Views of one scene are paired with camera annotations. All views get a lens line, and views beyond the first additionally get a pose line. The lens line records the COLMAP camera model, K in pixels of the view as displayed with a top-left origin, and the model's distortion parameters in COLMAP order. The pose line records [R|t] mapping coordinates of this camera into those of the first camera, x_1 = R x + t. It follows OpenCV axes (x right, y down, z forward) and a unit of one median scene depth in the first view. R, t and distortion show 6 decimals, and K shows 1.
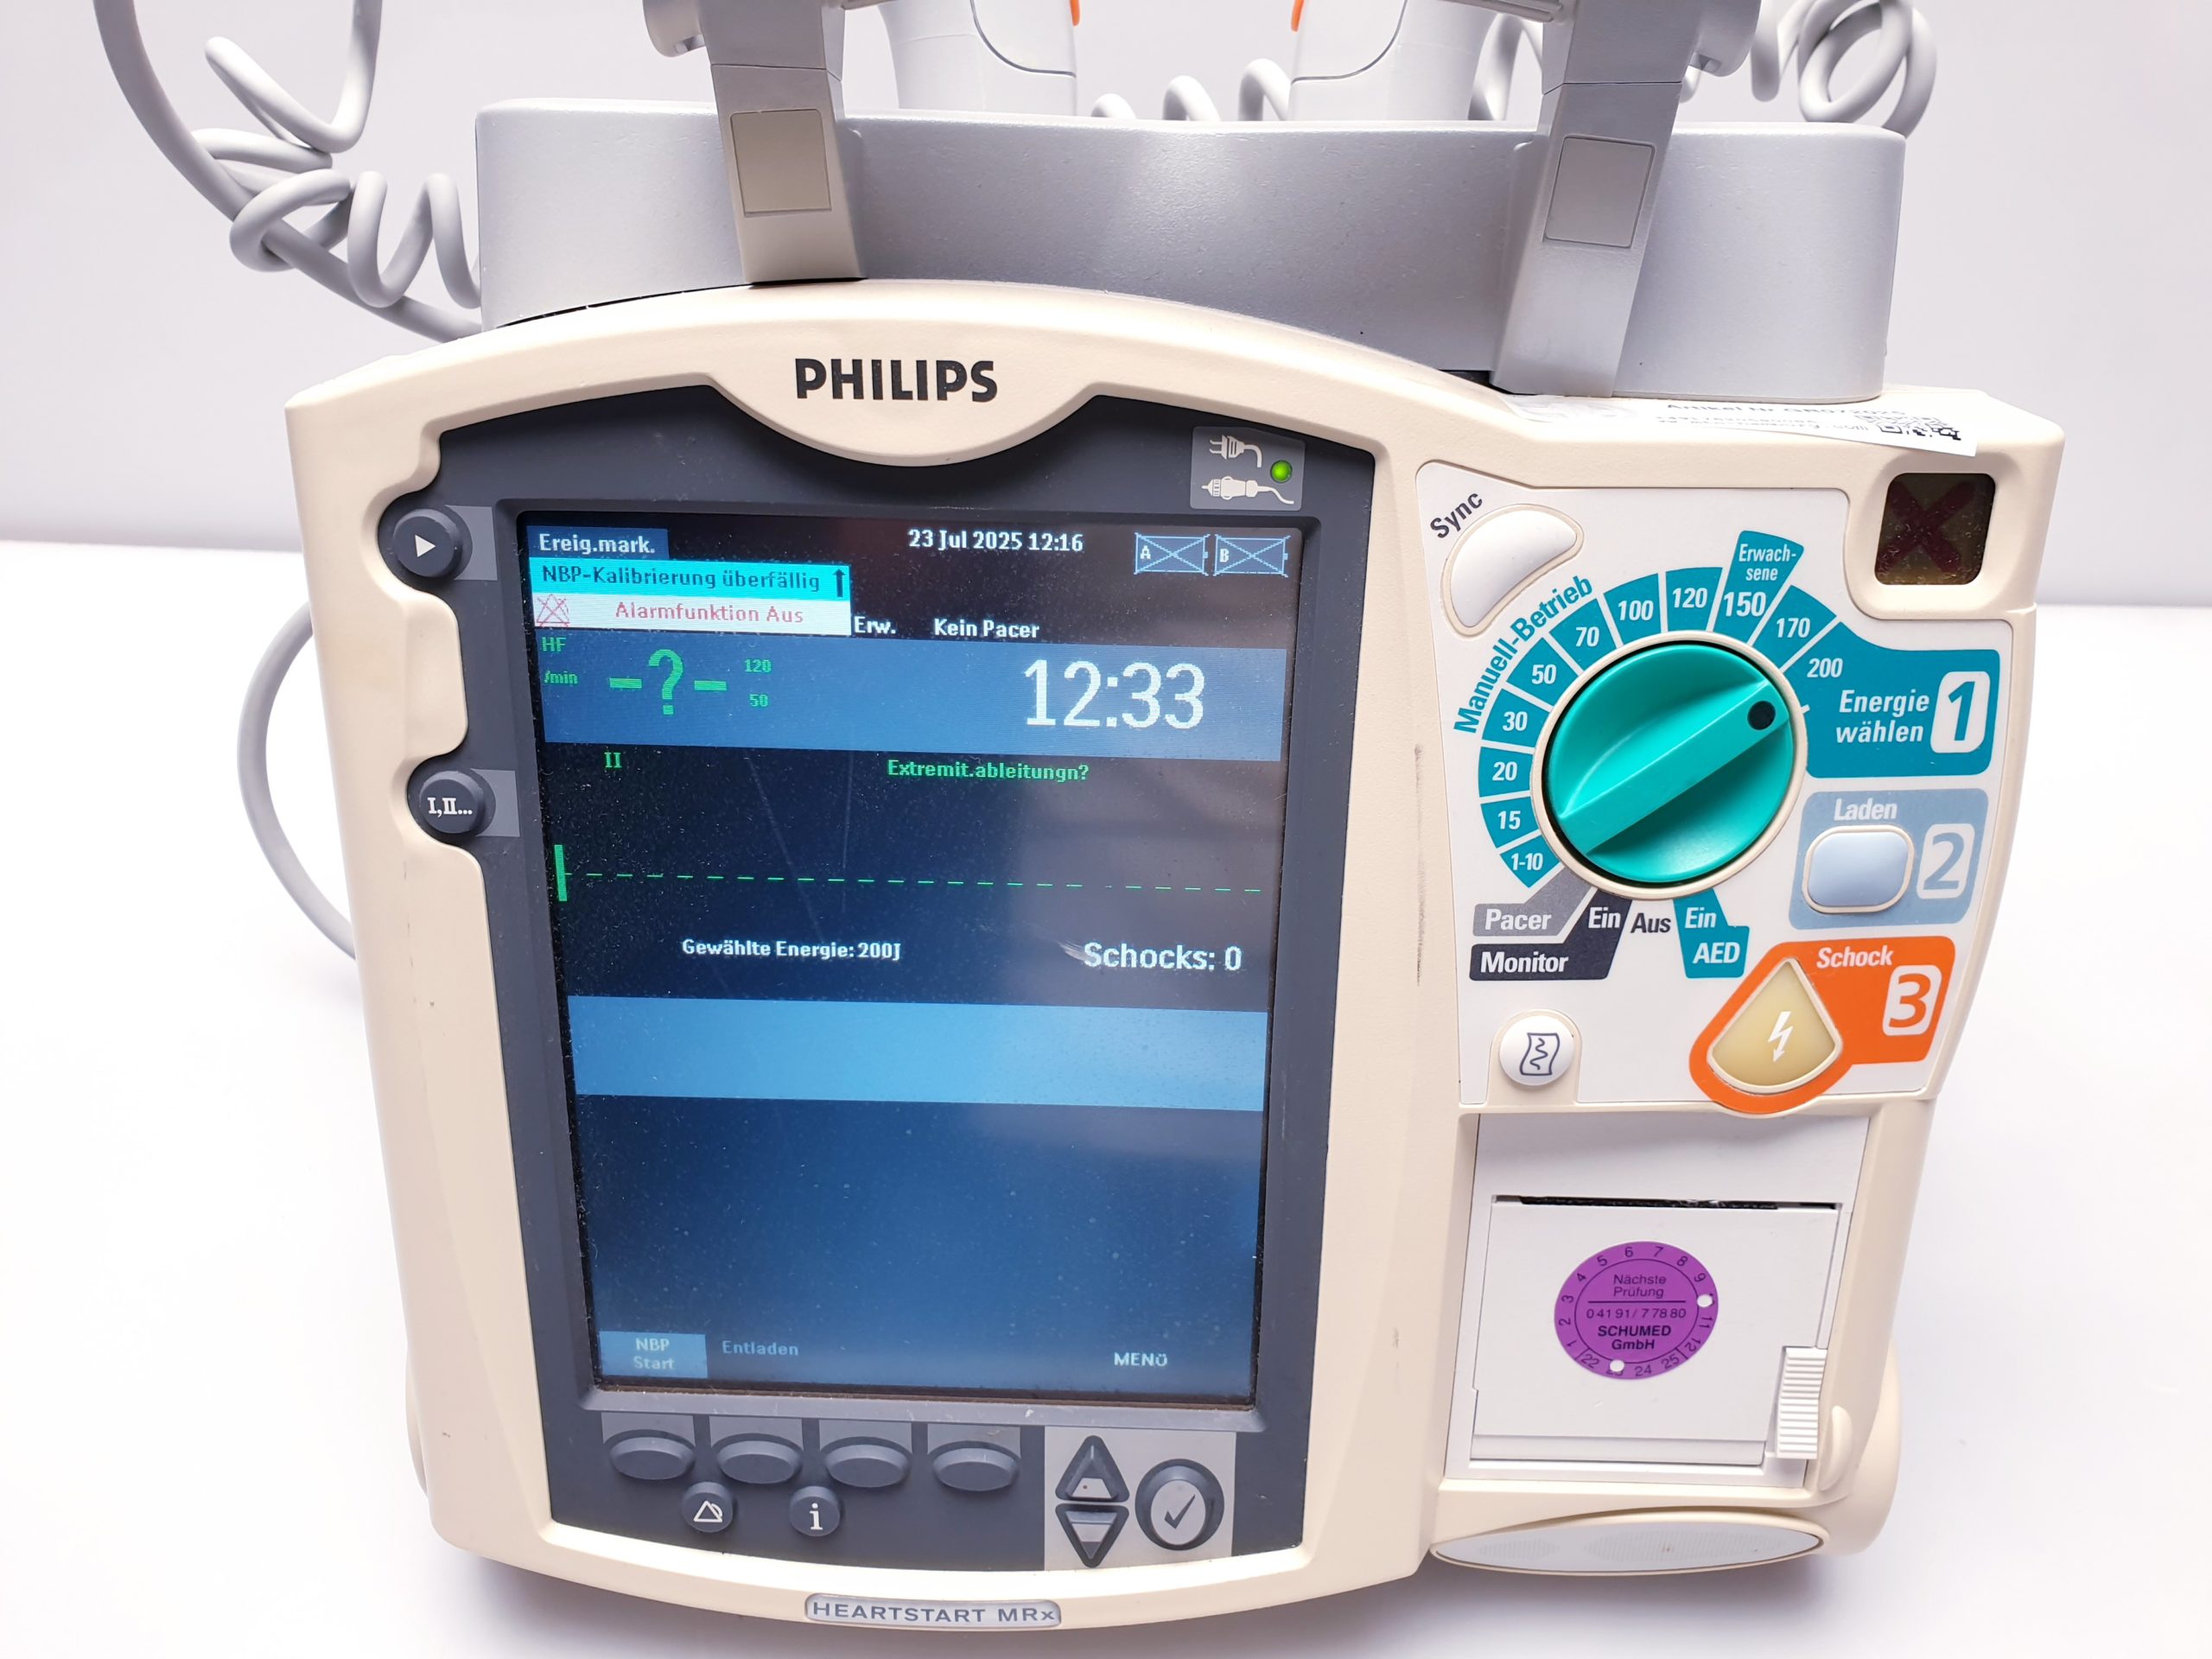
lens RADIAL K [[1768.4, 0, 1109.9], [0, 1768.4, 820.5], [0, 0, 1]] dist [0.081754, -0.342221]
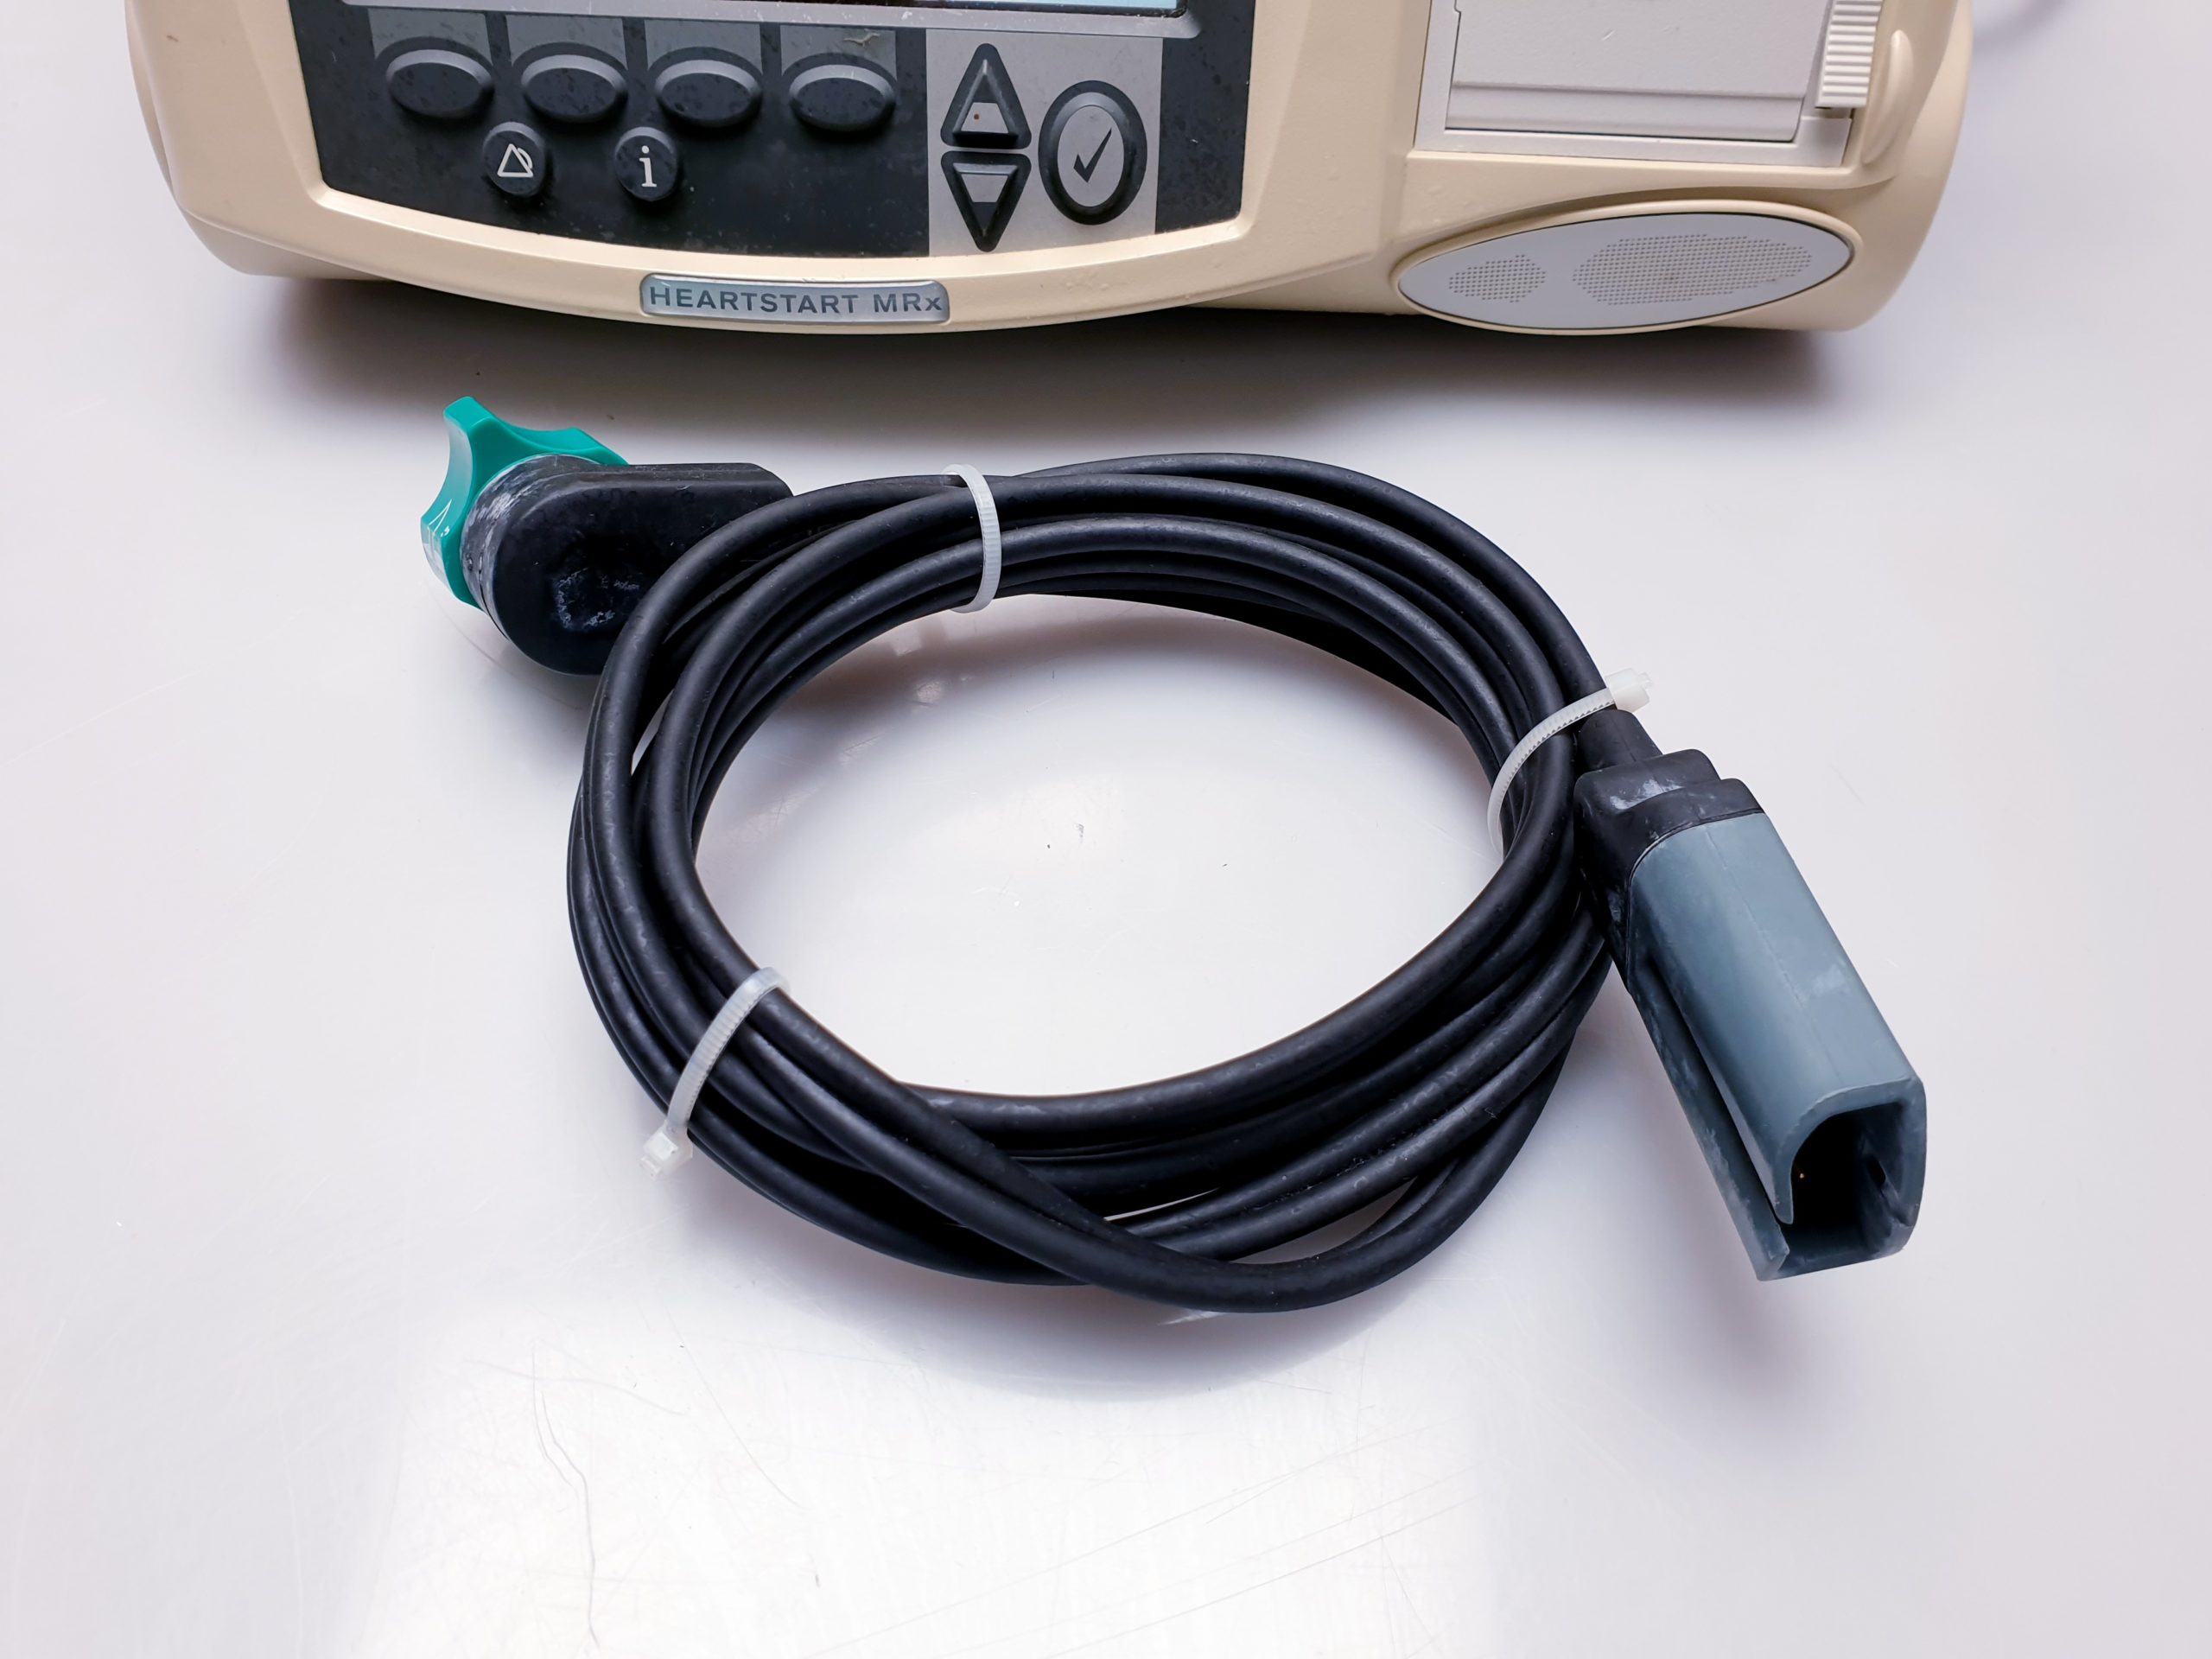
lens RADIAL K [[1749.2, 0, 1108.5], [0, 1749.2, 814.5], [0, 0, 1]] dist [-0.053382, 0.067391]
pose [[0.999432, 0.003970, 0.033475, 0.024041], [-0.011133, 0.976195, 0.216610, 0.587829], [-0.031818, -0.216859, 0.975684, 0.172998]]
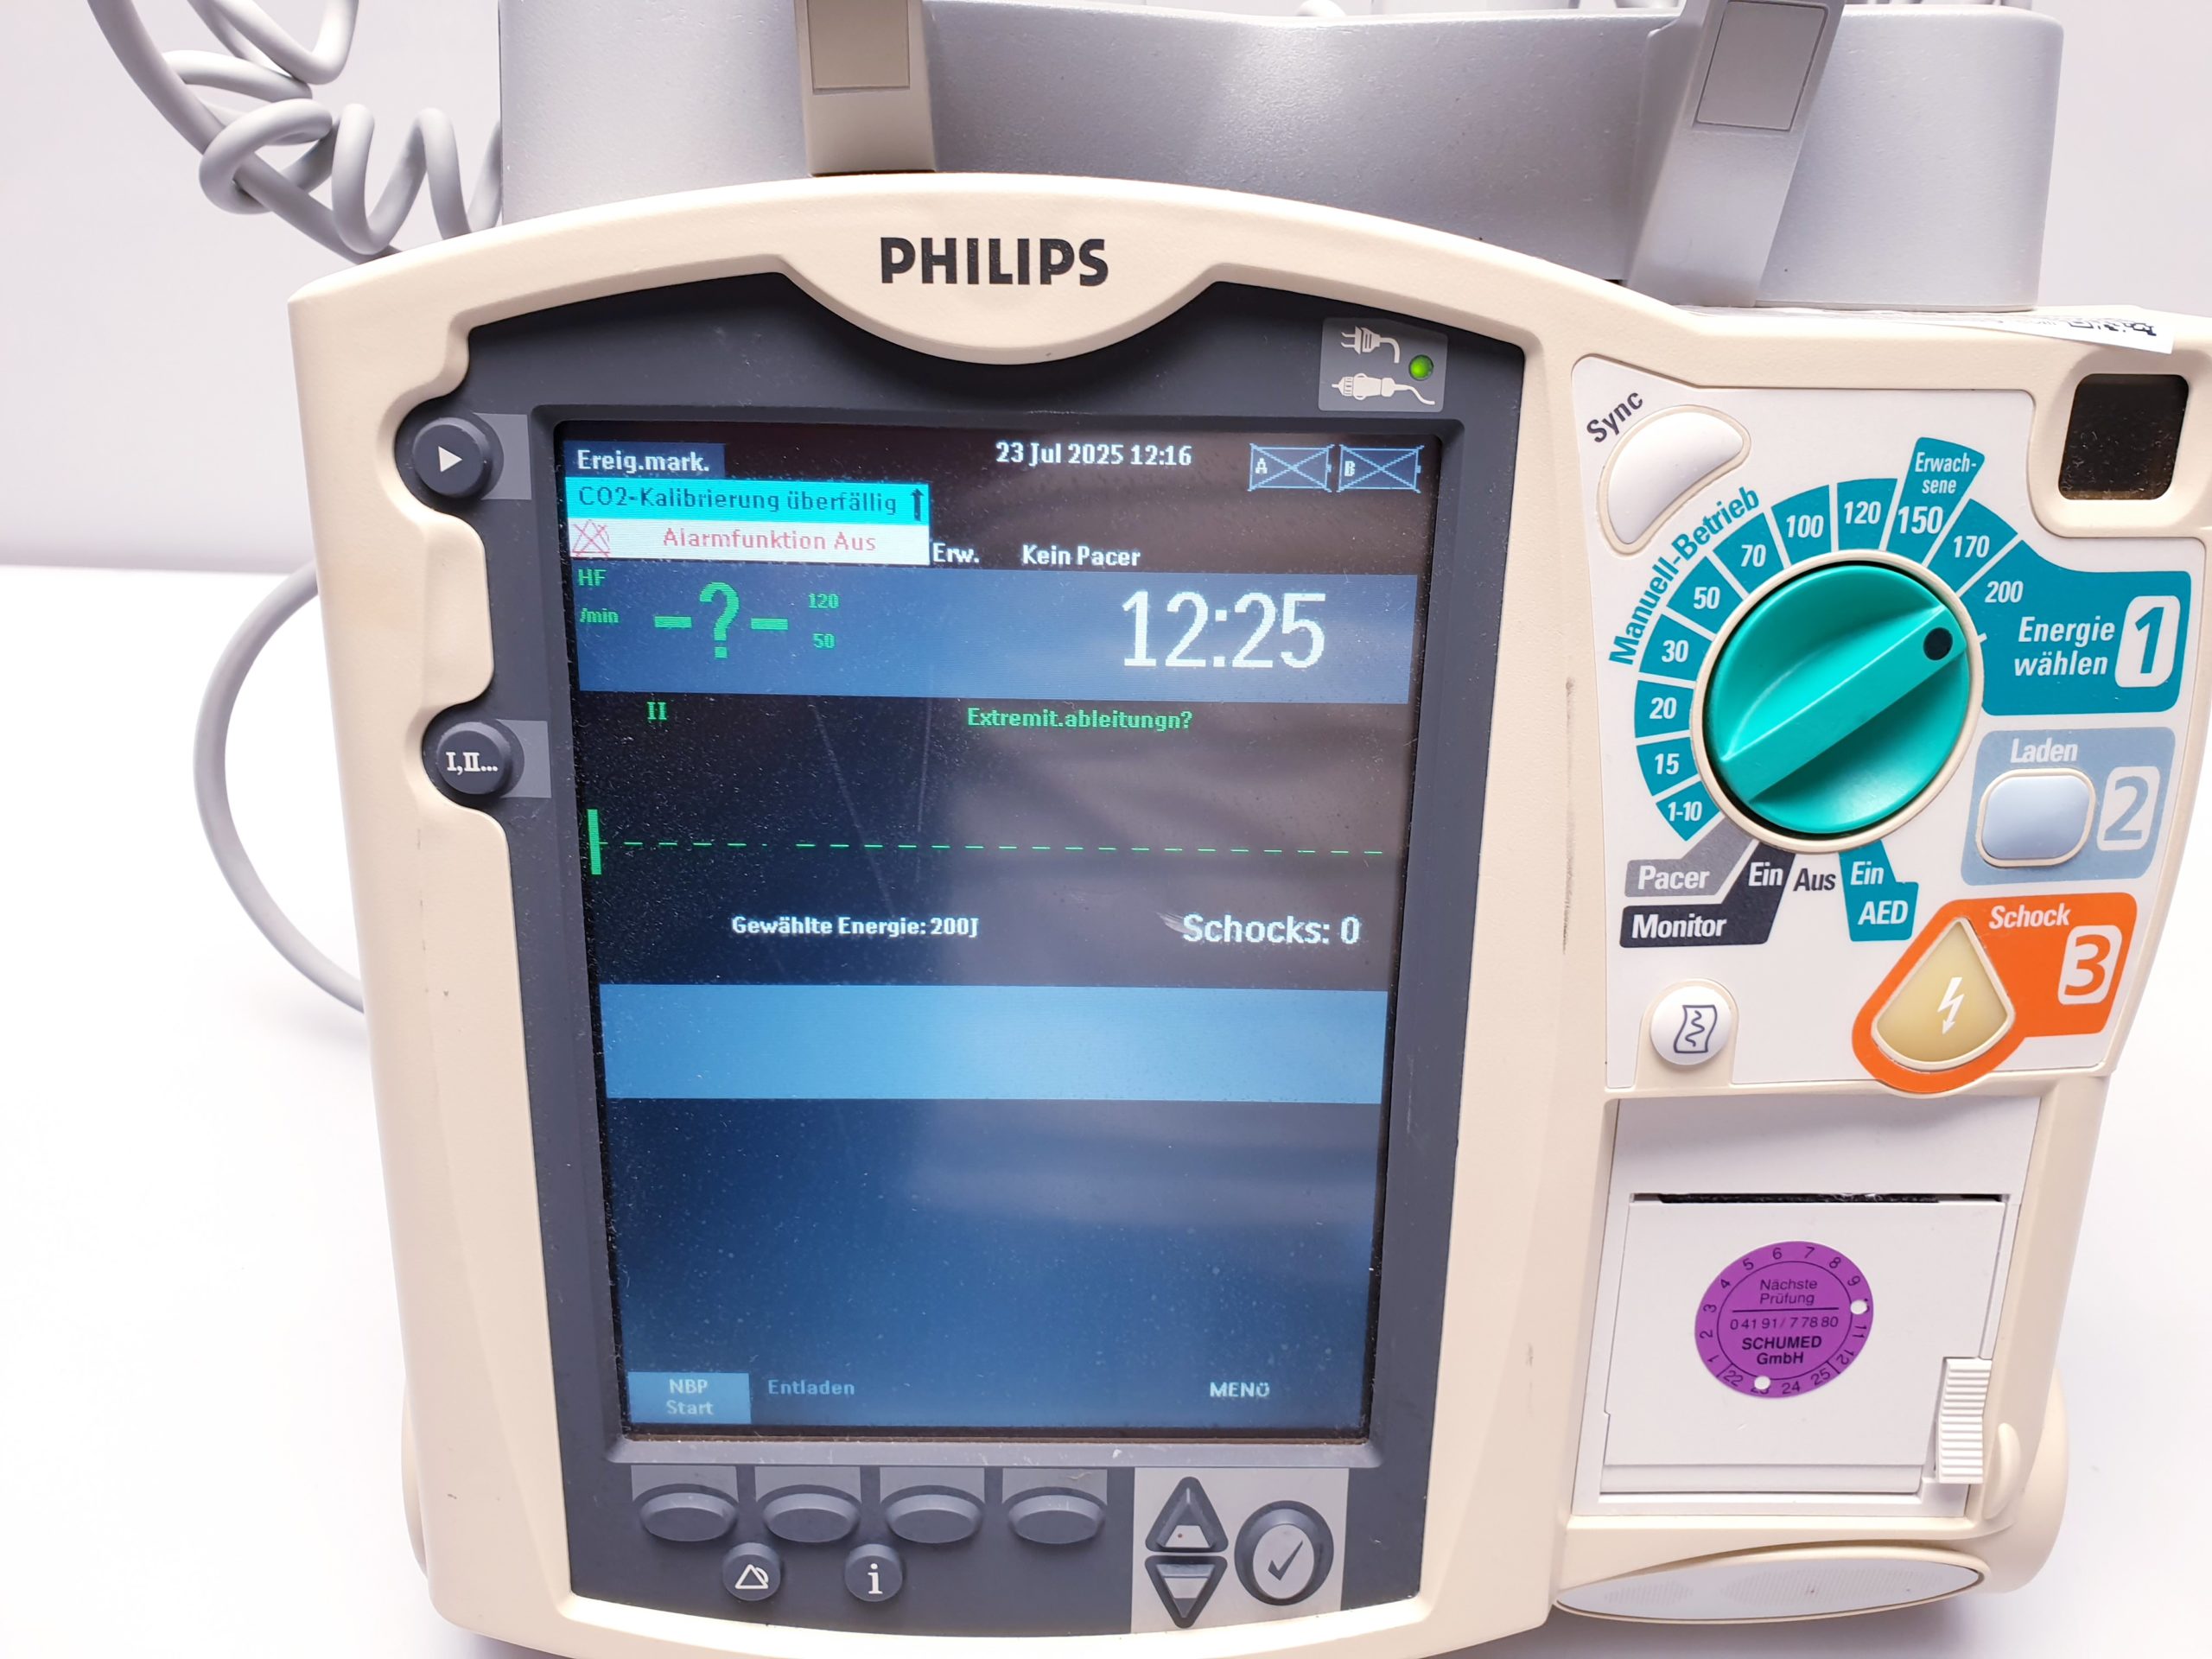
lens RADIAL K [[1749.2, 0, 1108.5], [0, 1749.2, 814.5], [0, 0, 1]] dist [-0.053382, 0.067391]
pose [[0.999151, -0.011724, 0.039500, -0.091405], [0.013620, 0.998751, -0.048082, 0.063266], [-0.038887, 0.048579, 0.998062, 0.131187]]
